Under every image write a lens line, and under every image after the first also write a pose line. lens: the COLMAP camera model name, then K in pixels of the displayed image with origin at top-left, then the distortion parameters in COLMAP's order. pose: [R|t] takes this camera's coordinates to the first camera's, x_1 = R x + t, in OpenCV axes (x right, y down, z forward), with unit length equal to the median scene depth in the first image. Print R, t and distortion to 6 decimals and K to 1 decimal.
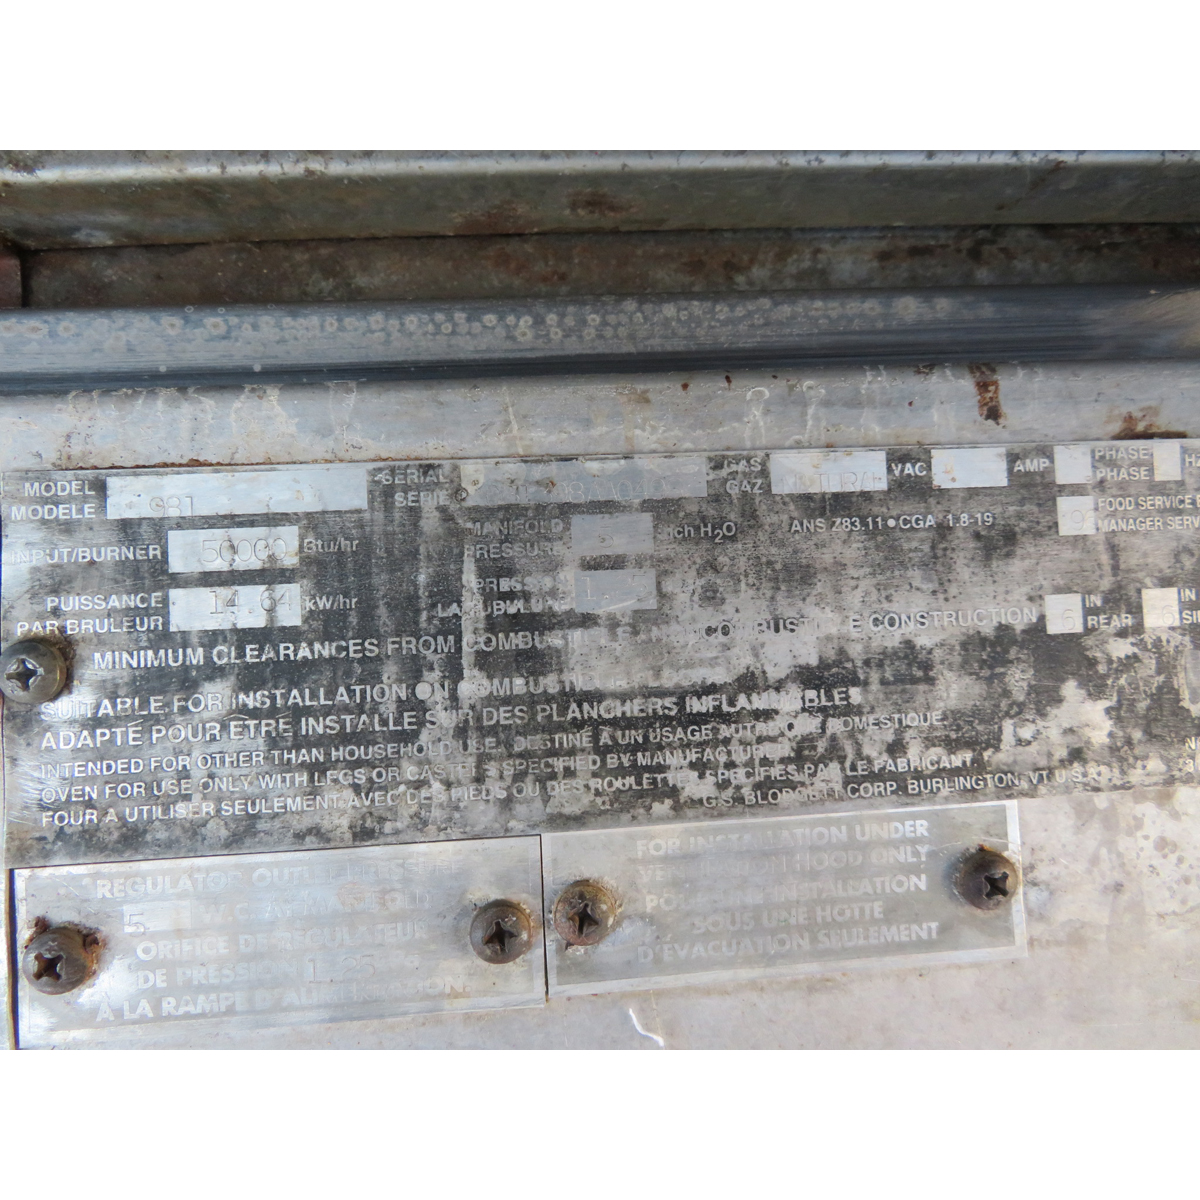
lens RADIAL K [[872.3, 0, 601.6], [0, 872.3, 600.0], [0, 0, 1]] dist [0.000585, -0.007948]
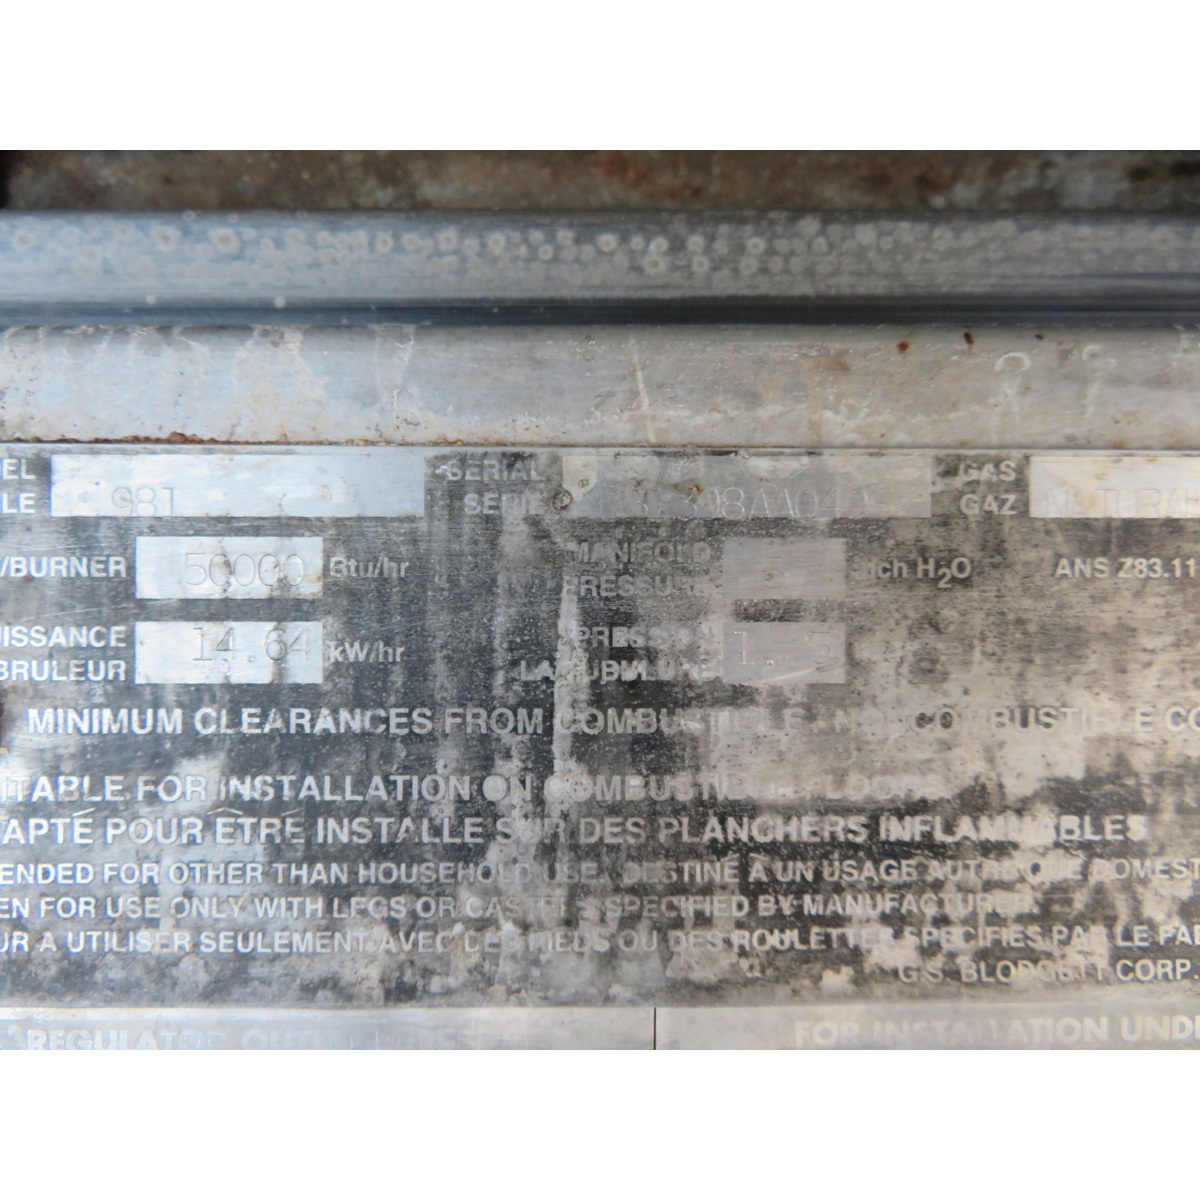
lens RADIAL K [[872.3, 0, 598.8], [0, 872.3, 599.9], [0, 0, 1]] dist [0.000585, -0.007948]
pose [[0.996536, 0.050599, -0.065992, -0.084680], [-0.047337, 0.997622, 0.050099, -0.079285], [0.068370, -0.046801, 0.996562, 0.329743]]
